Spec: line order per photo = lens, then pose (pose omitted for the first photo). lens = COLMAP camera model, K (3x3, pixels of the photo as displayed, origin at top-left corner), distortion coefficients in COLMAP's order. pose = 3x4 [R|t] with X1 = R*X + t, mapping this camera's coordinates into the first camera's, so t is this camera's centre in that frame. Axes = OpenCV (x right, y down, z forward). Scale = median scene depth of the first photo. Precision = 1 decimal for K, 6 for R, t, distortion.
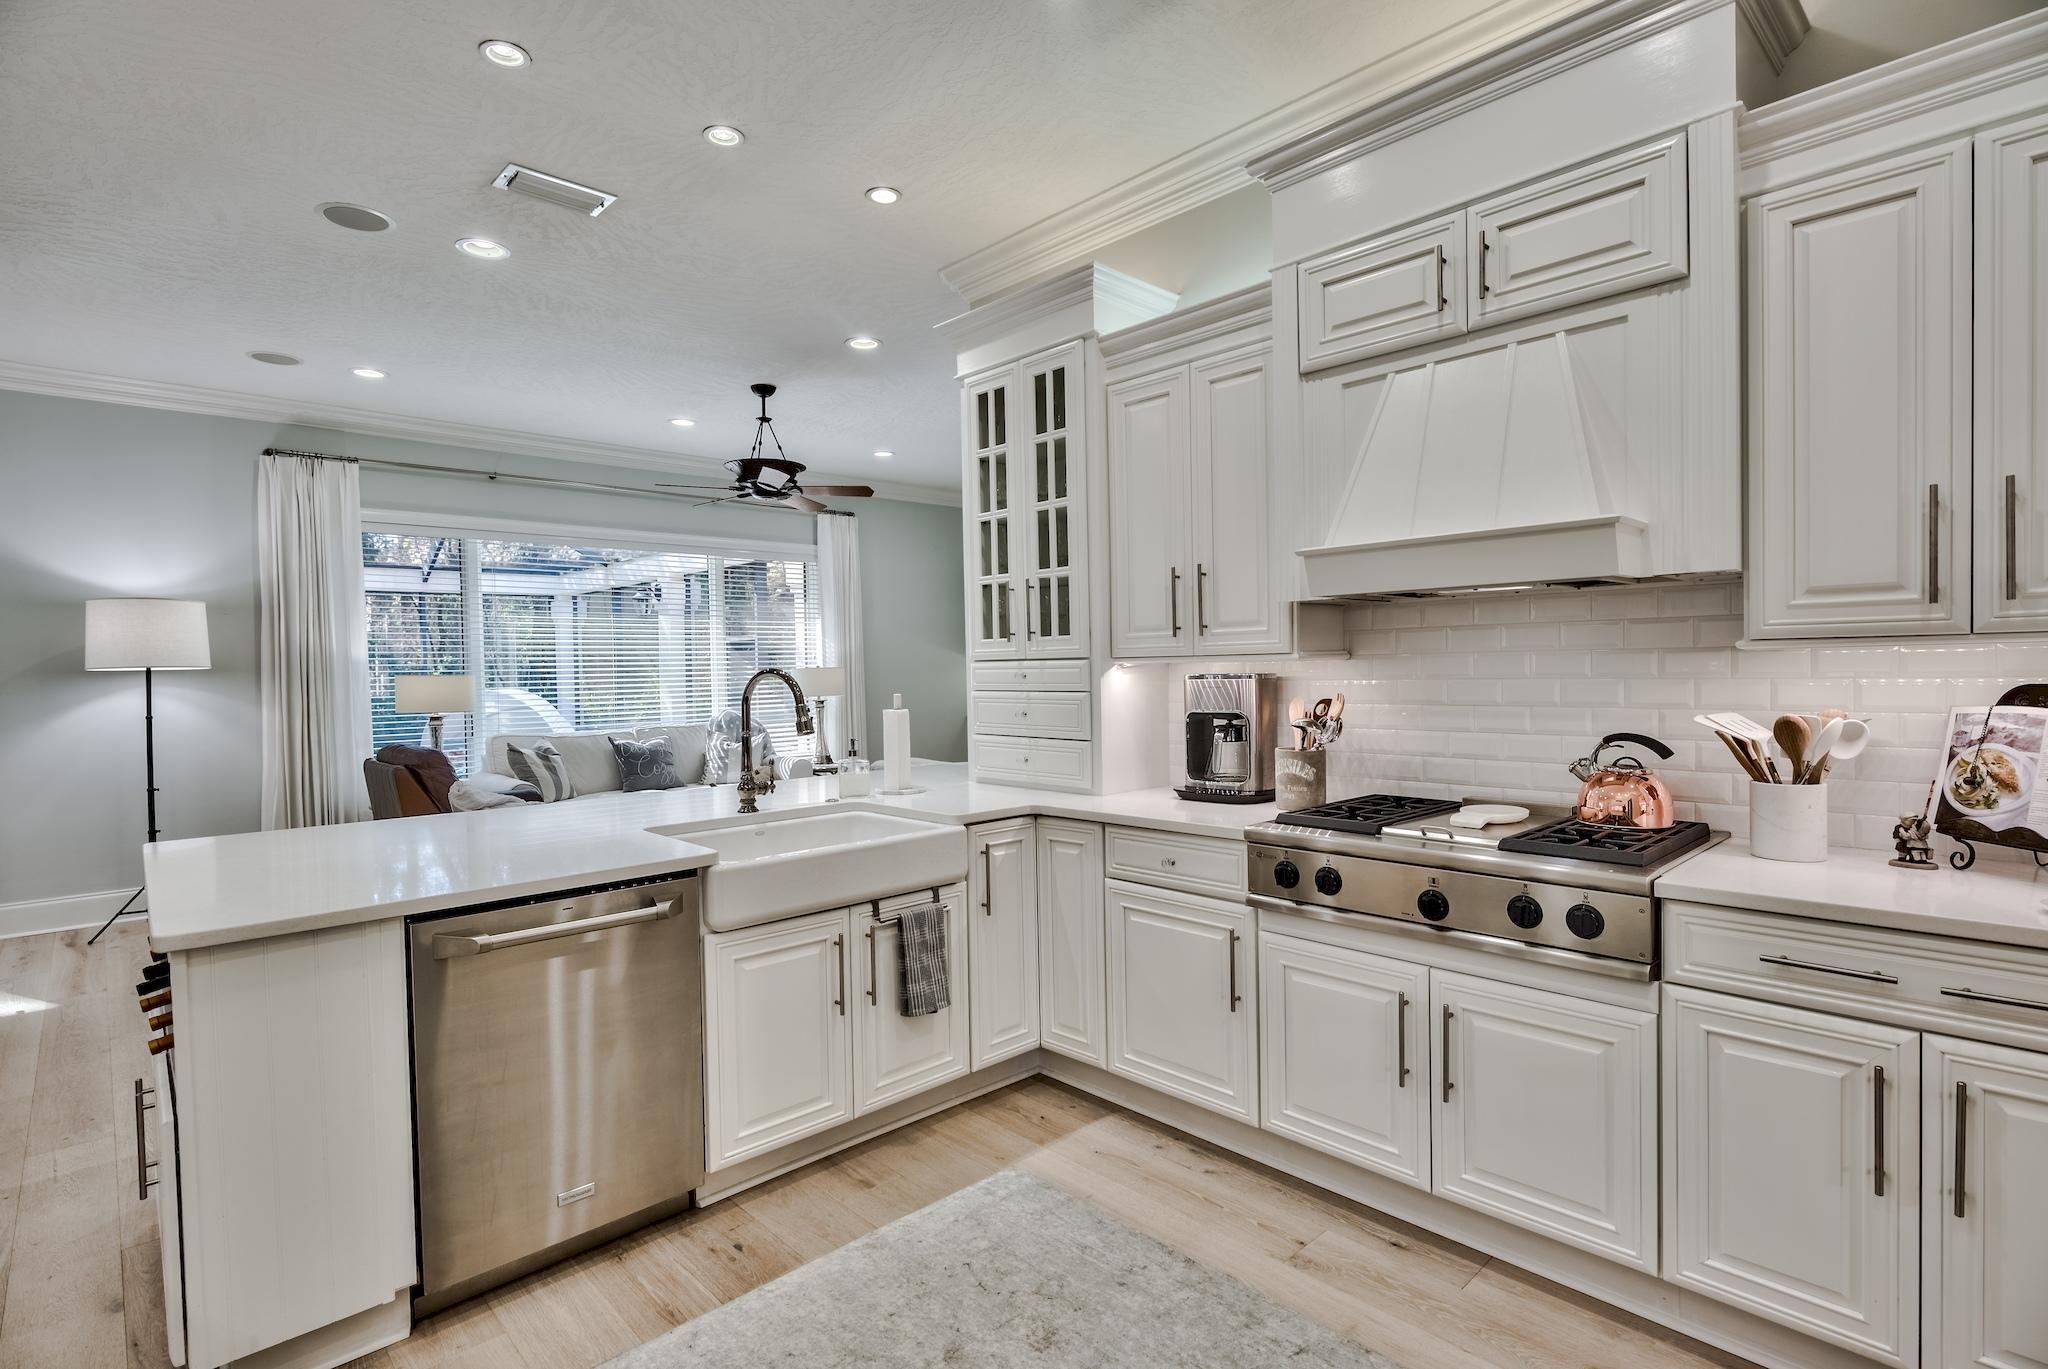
lens RADIAL K [[1001.8, 0, 1013.9], [0, 1001.8, 683.6], [0, 0, 1]] dist [-0.003648, 0.000739]
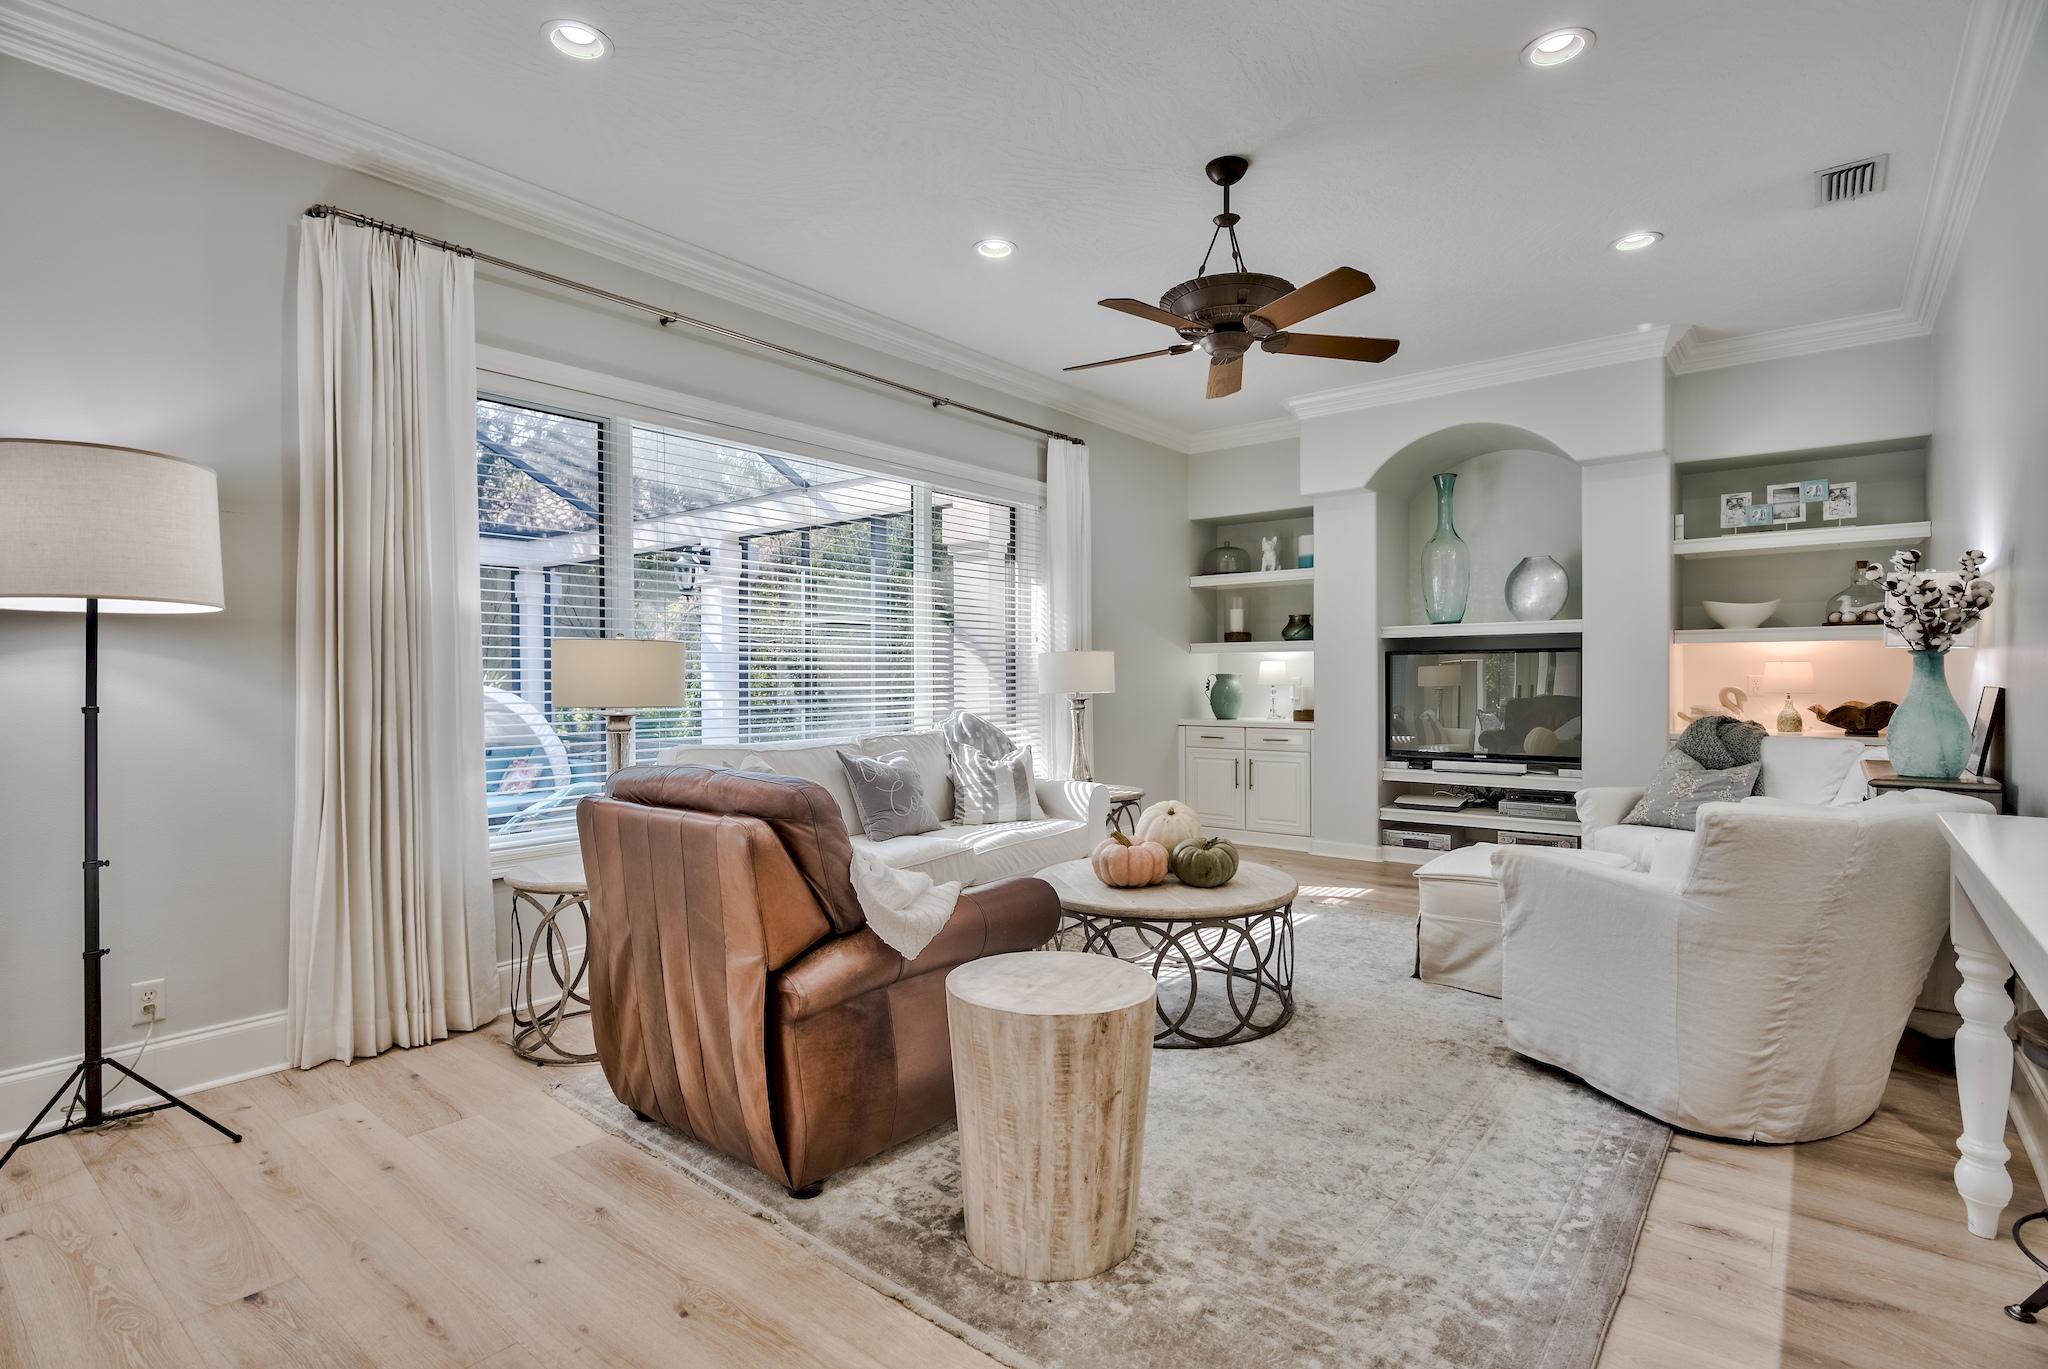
lens RADIAL K [[1001.8, 0, 1003.5], [0, 1001.8, 686.6], [0, 0, 1]] dist [-0.003648, 0.000739]
pose [[0.990584, 0.012513, 0.136334, -0.737020], [-0.011279, 0.999888, -0.009818, 0.033569], [-0.136442, 0.008188, 0.990614, 0.693366]]
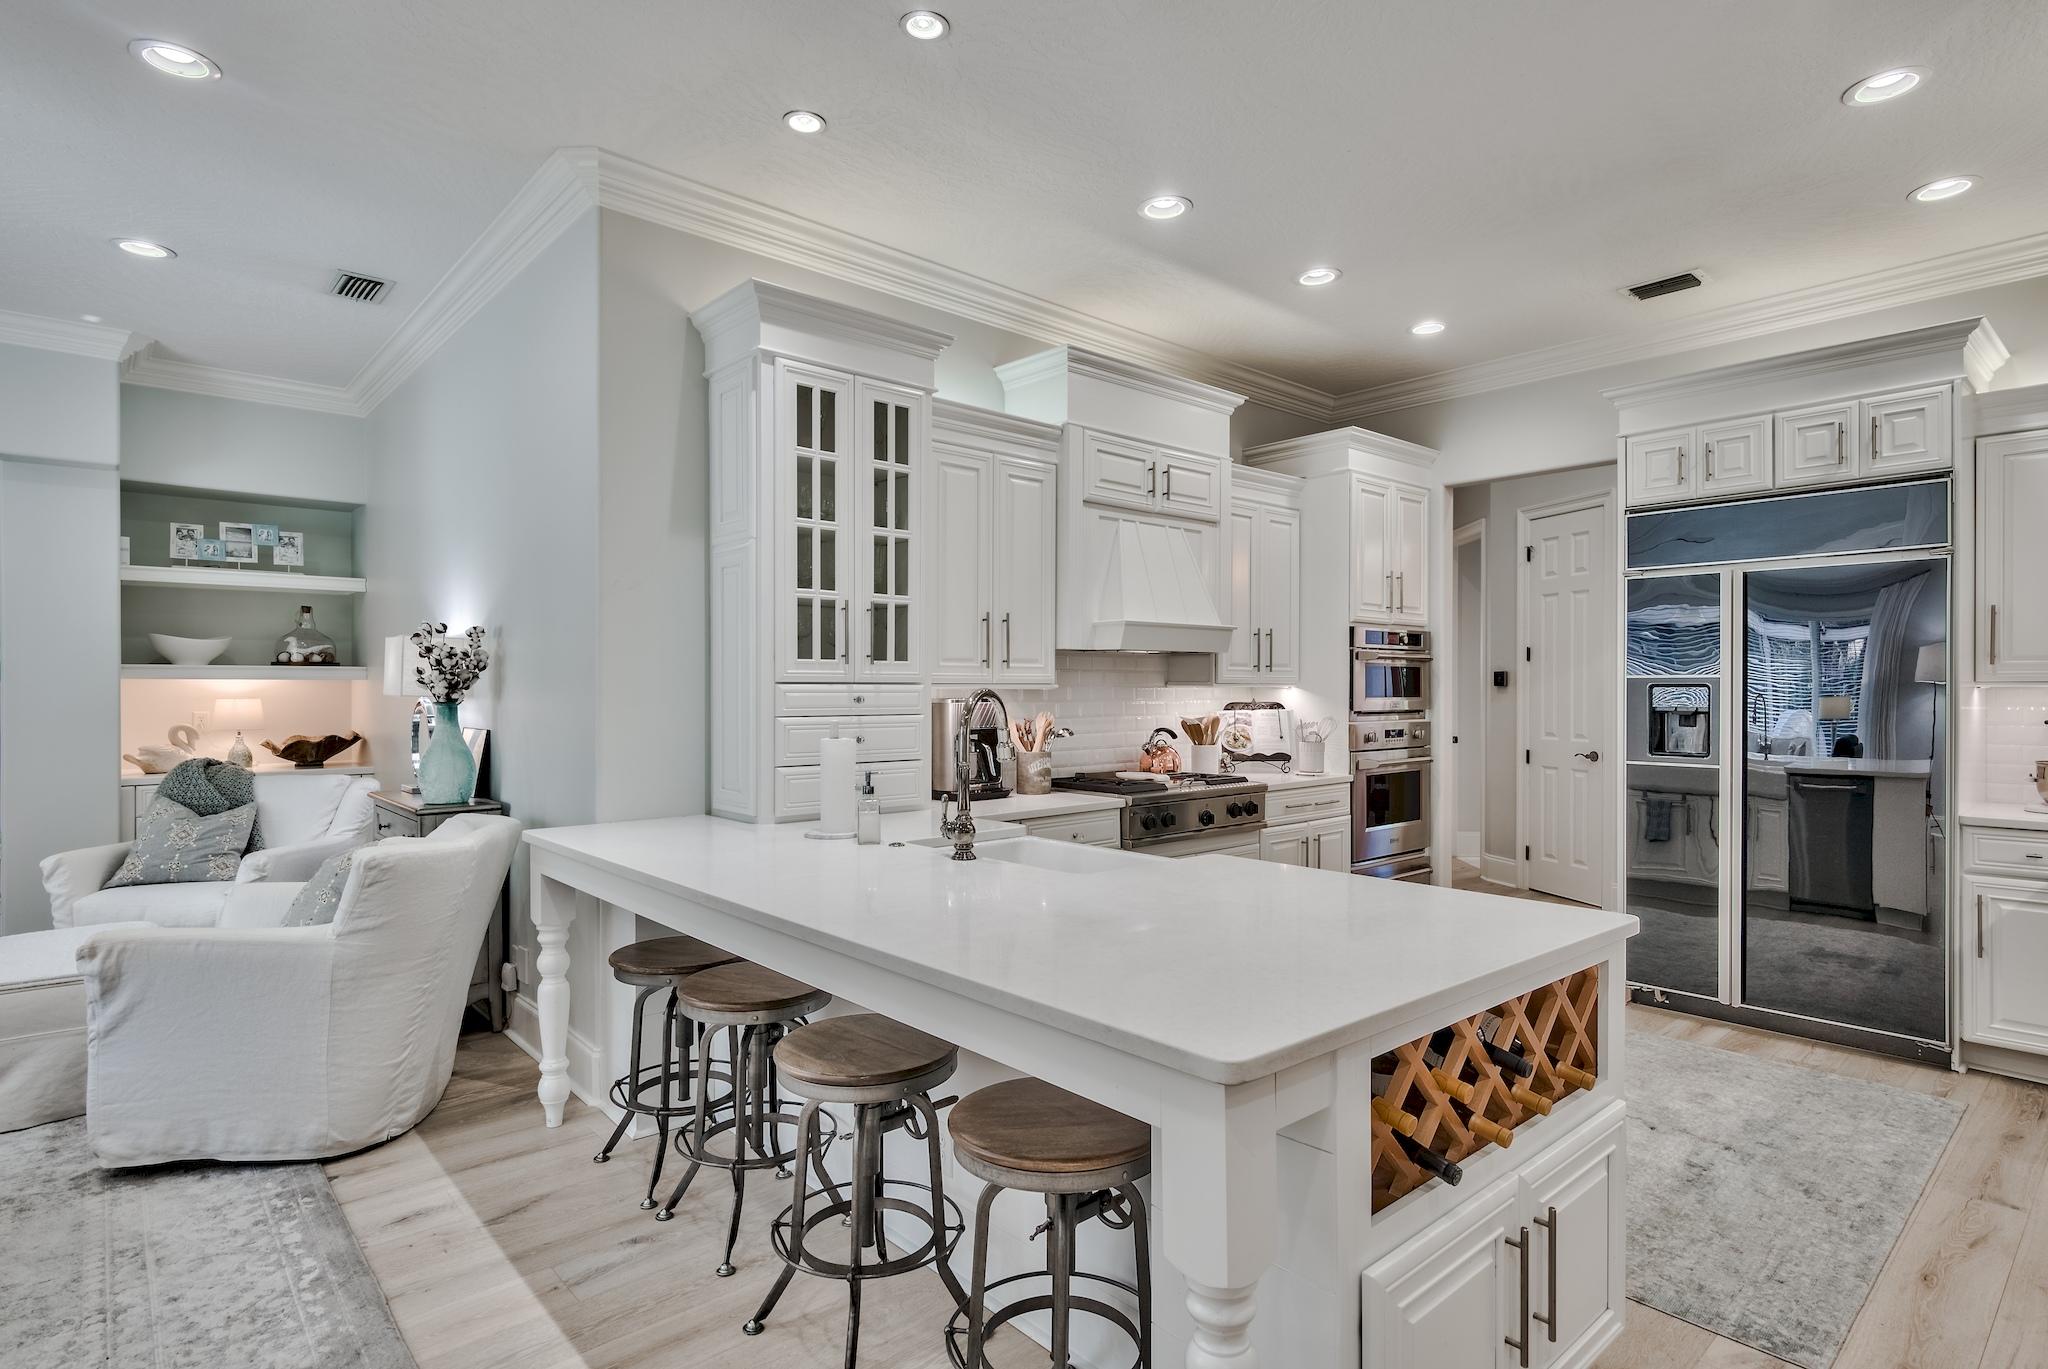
lens RADIAL K [[1053.5, 0, 1059.2], [0, 1053.5, 683.7], [0, 0, 1]] dist [-0.004450, 0.002858]
pose [[0.001116, 0.022018, 0.999757, -0.967215], [0.018438, 0.999587, -0.022035, 0.002655], [-0.999829, 0.018458, 0.000710, 0.772586]]
